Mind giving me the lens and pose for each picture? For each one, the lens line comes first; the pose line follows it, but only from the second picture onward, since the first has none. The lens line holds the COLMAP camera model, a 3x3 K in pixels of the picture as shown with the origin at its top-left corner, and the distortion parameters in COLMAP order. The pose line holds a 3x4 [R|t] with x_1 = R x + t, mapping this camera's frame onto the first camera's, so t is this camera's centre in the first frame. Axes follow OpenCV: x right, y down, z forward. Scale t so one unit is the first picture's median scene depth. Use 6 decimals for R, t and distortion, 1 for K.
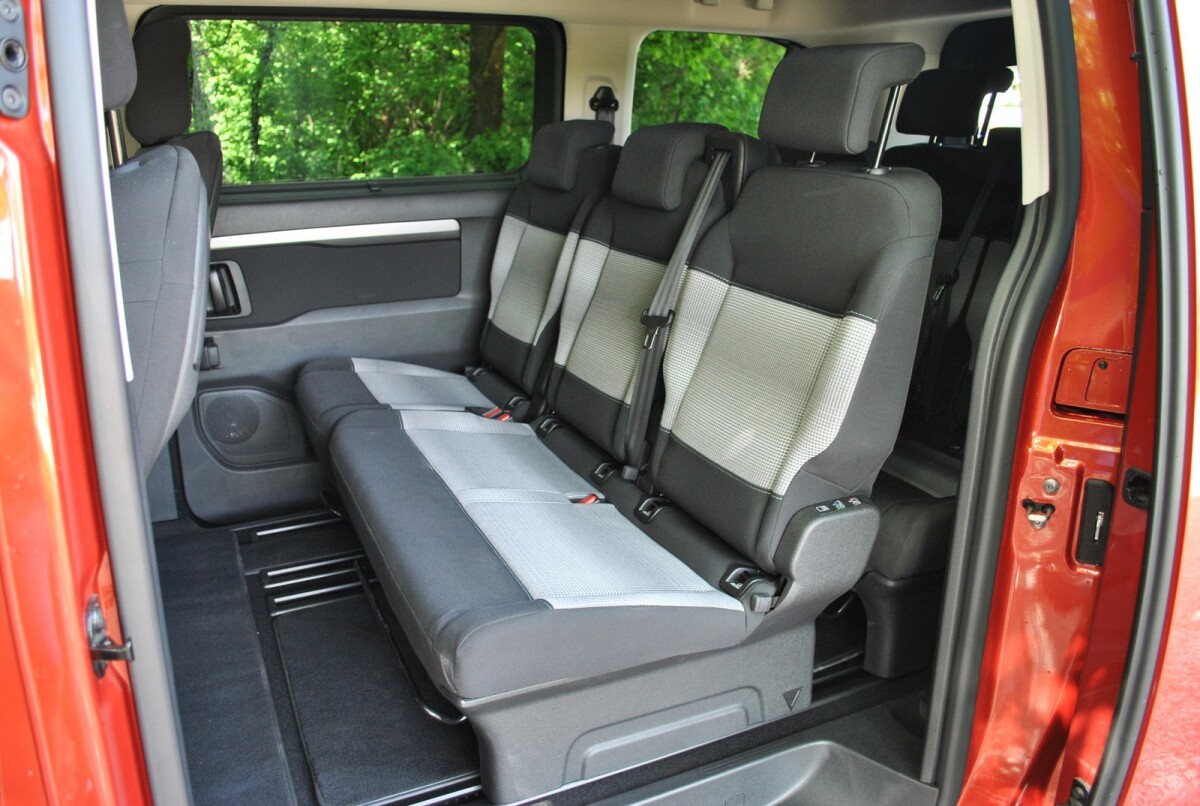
lens RADIAL K [[943.6, 0, 618.4], [0, 943.6, 376.3], [0, 0, 1]] dist [-0.080147, 0.008891]
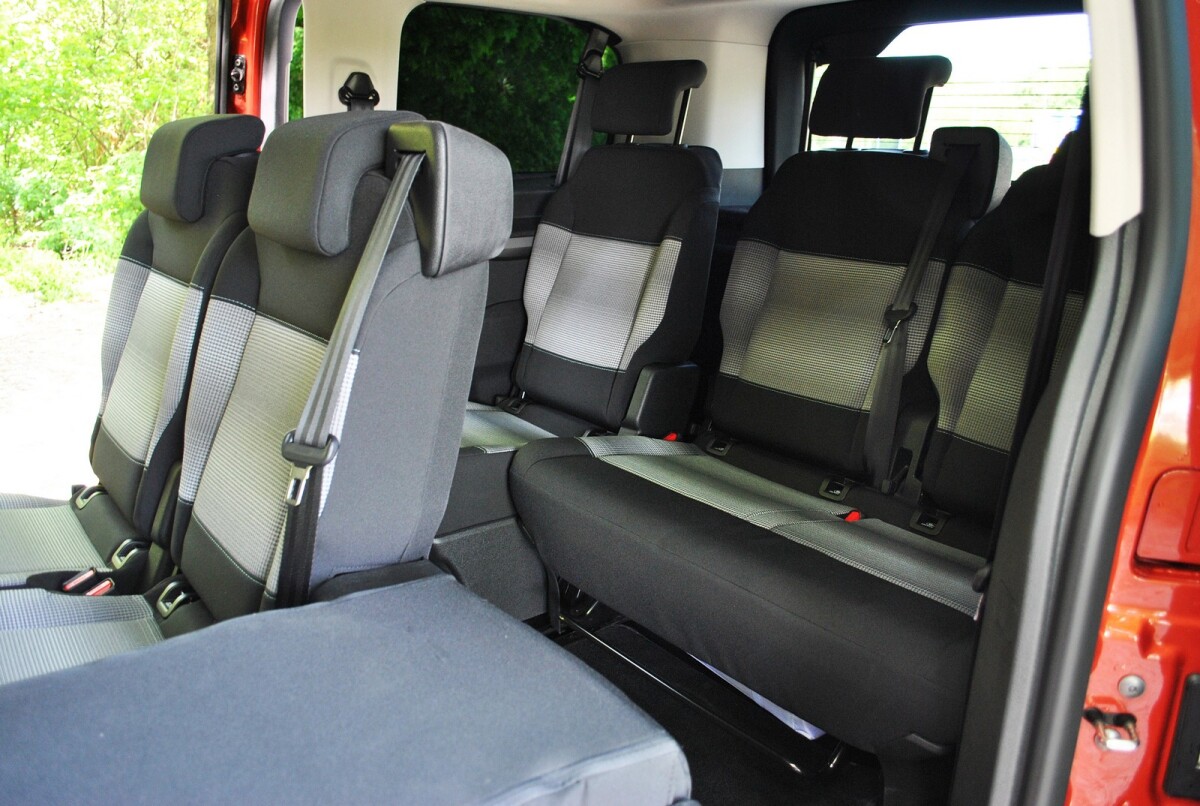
lens RADIAL K [[943.6, 0, 609.0], [0, 943.6, 394.4], [0, 0, 1]] dist [-0.080147, 0.008891]
pose [[0.972142, -0.048130, 0.229396, -0.005486], [0.048021, 0.998828, 0.006059, -0.086210], [-0.229419, 0.005125, 0.973314, 0.420430]]
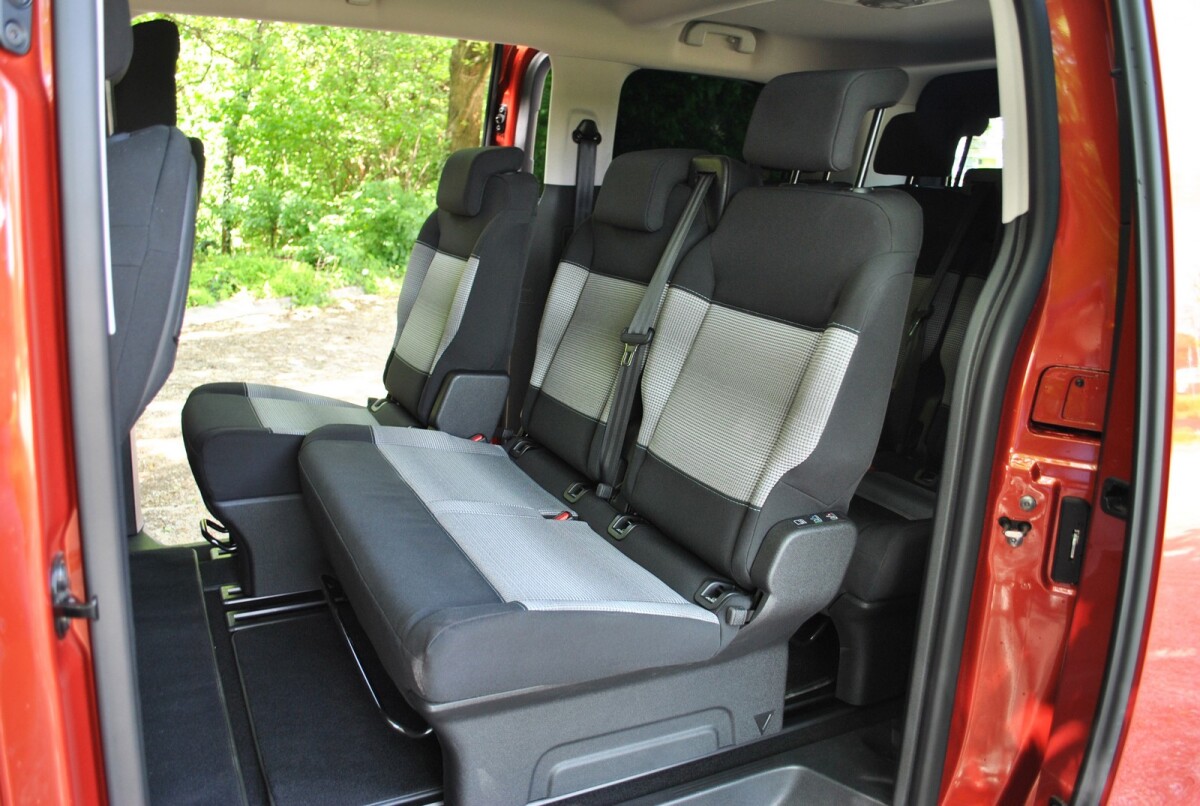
lens RADIAL K [[943.6, 0, 619.4], [0, 943.6, 377.2], [0, 0, 1]] dist [-0.080147, 0.008891]
pose [[0.998766, 0.033846, 0.036345, -0.014051], [-0.031657, 0.997745, -0.059188, 0.048472], [-0.038266, 0.057965, 0.997585, 0.004925]]
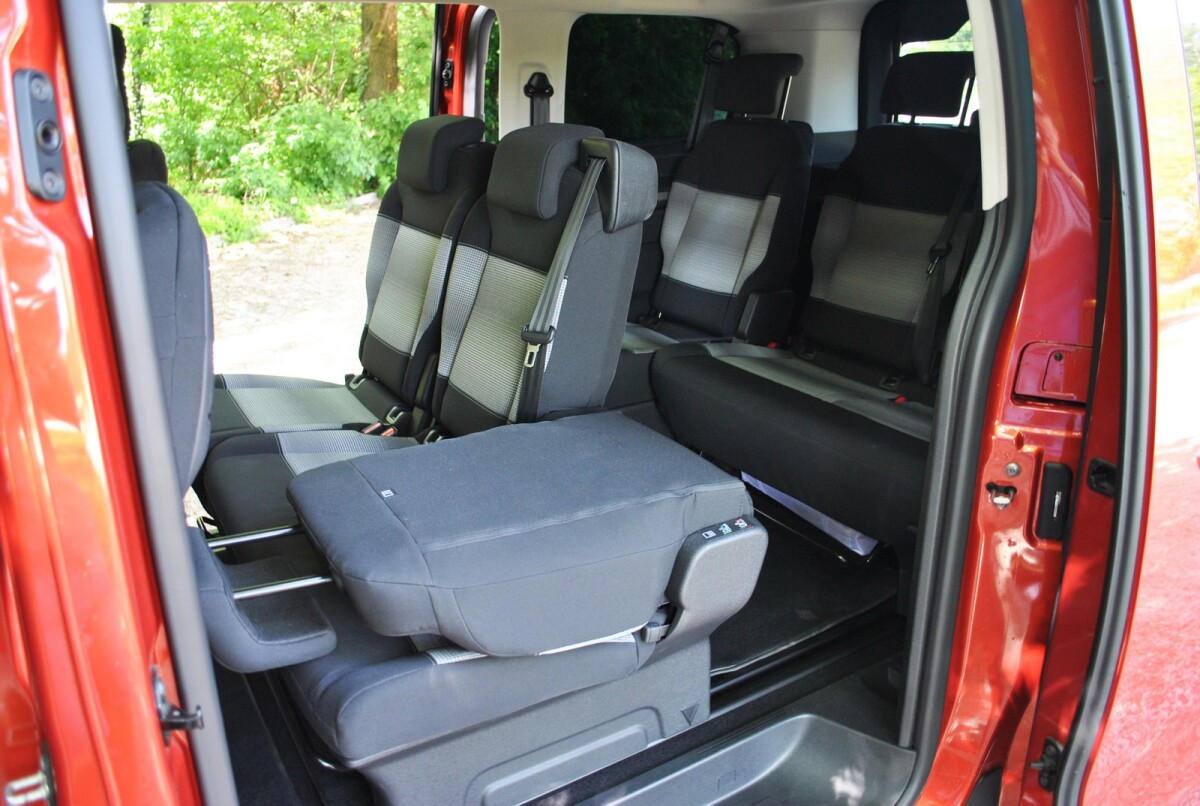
lens RADIAL K [[943.6, 0, 617.3], [0, 943.6, 374.4], [0, 0, 1]] dist [-0.080147, 0.008891]
pose [[0.993989, -0.049160, 0.097825, -0.078587], [0.044786, 0.997918, 0.046415, -0.054894], [-0.099903, -0.041755, 0.994121, -0.020222]]
